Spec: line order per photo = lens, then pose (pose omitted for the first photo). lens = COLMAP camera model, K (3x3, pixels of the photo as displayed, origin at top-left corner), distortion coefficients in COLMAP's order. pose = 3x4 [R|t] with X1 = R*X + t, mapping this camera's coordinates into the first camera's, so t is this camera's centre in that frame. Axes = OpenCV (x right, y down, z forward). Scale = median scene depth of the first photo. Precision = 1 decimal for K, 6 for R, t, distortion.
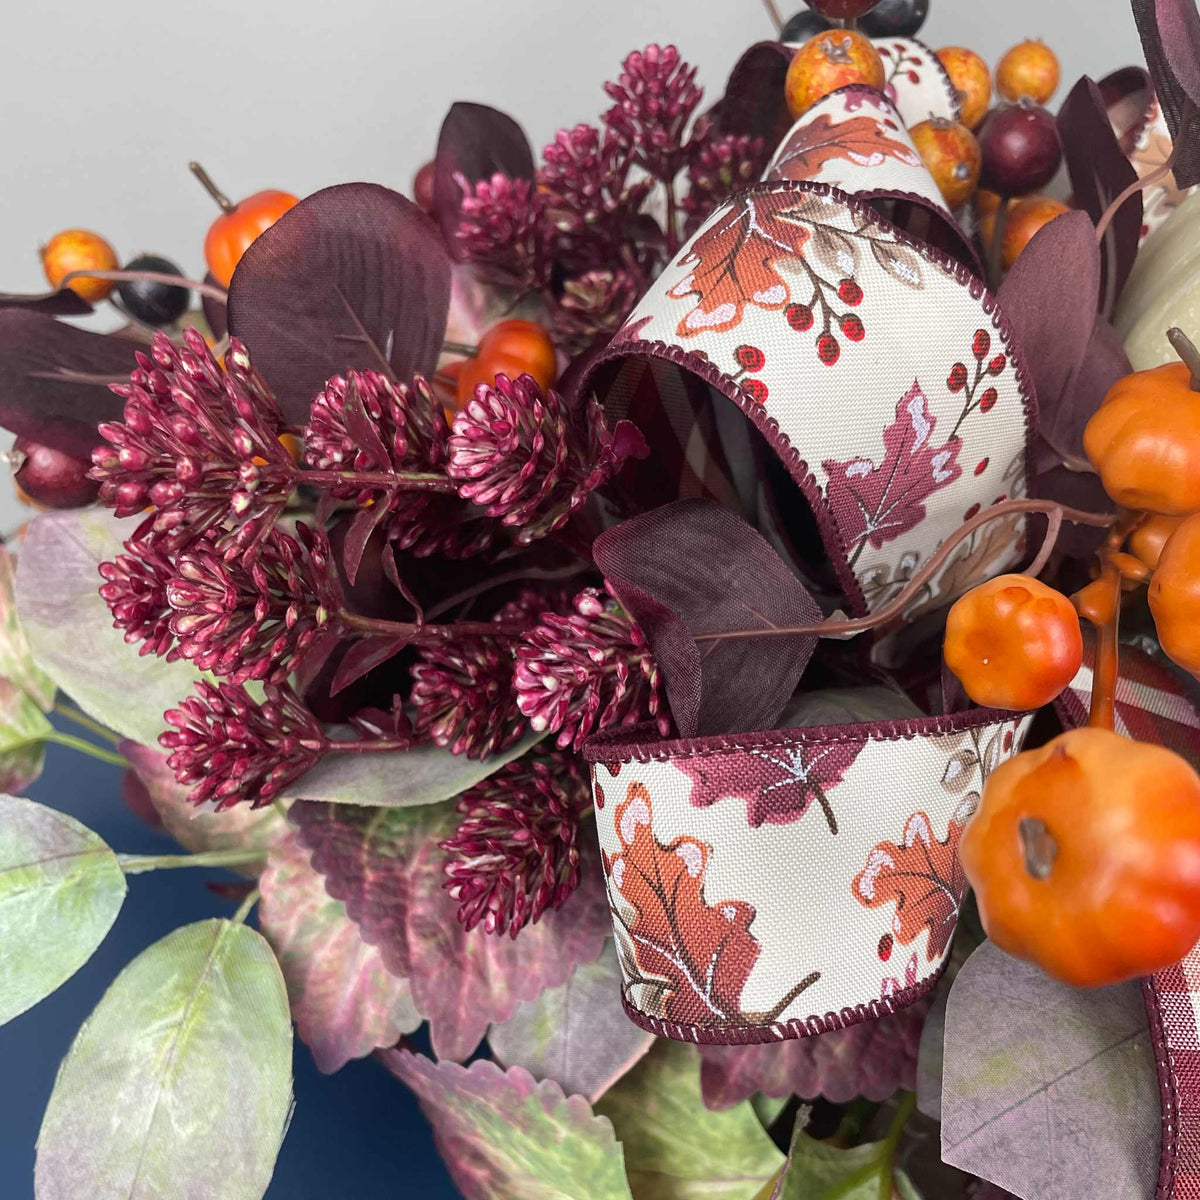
lens RADIAL K [[1241.7, 0, 615.4], [0, 1241.7, 726.7], [0, 0, 1]] dist [0.078578, -0.171473]
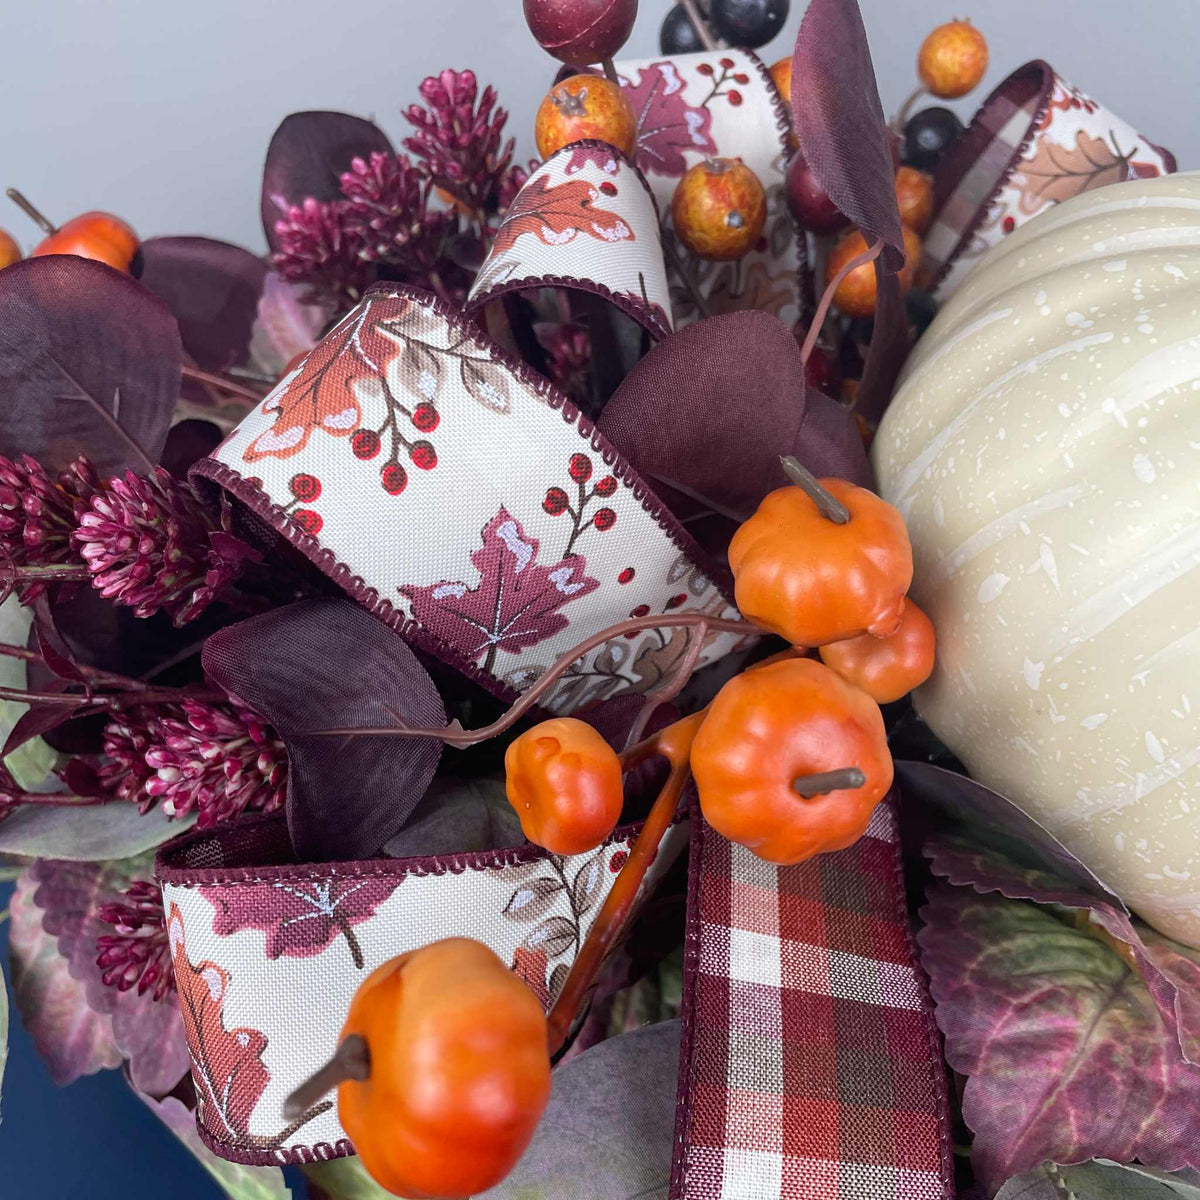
lens RADIAL K [[1232.8, 0, 606.7], [0, 1232.8, 720.9], [0, 0, 1]] dist [0.088204, -0.176542]
pose [[0.989653, 0.066646, -0.127065, 0.442813], [-0.056431, 0.995003, 0.082362, -0.188374], [0.131919, -0.074340, 0.988469, 0.039019]]
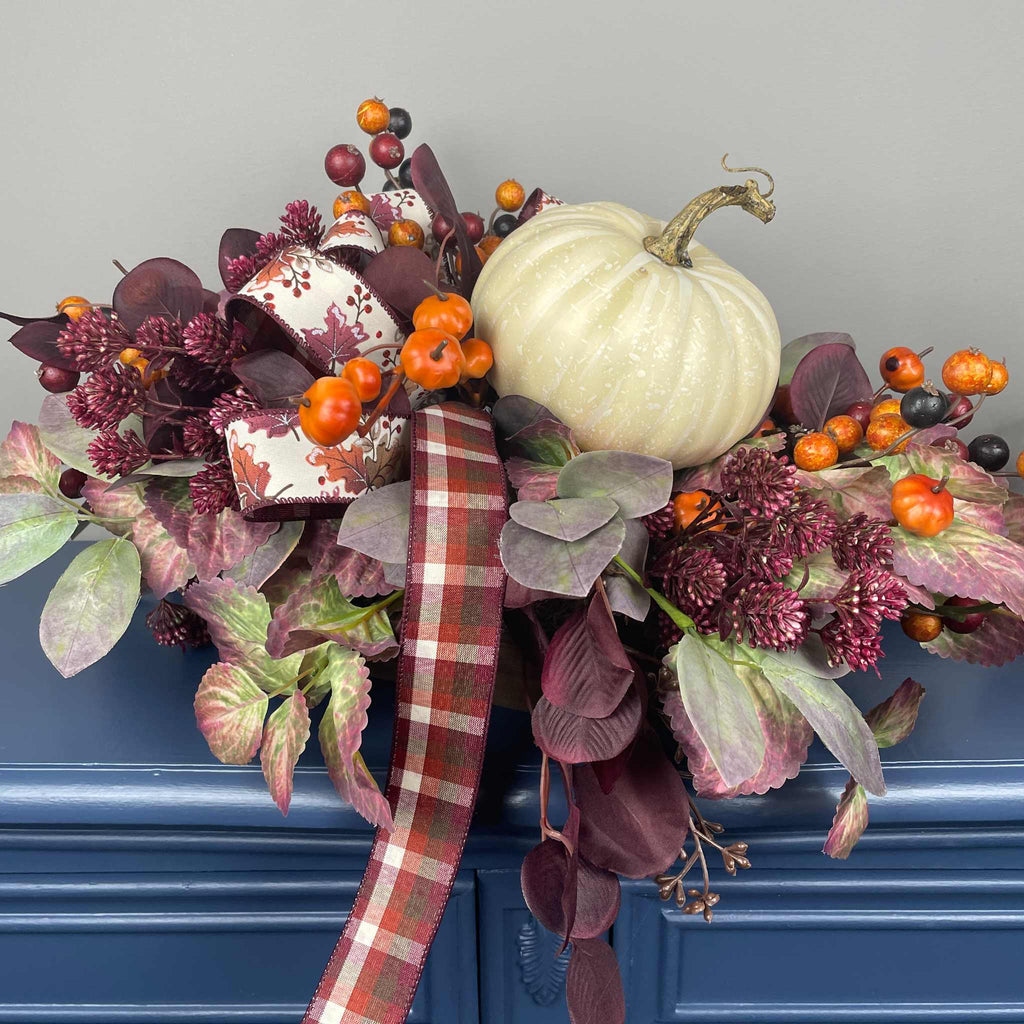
lens RADIAL K [[1025.0, 0, 511.1], [0, 1025.0, 513.5], [0, 0, 1]] dist [0.136025, -0.329543]
pose [[0.996493, -0.074897, -0.037315, 0.698485], [0.066461, 0.979359, -0.190889, 0.698459], [0.050842, 0.187739, 0.980902, -1.271116]]
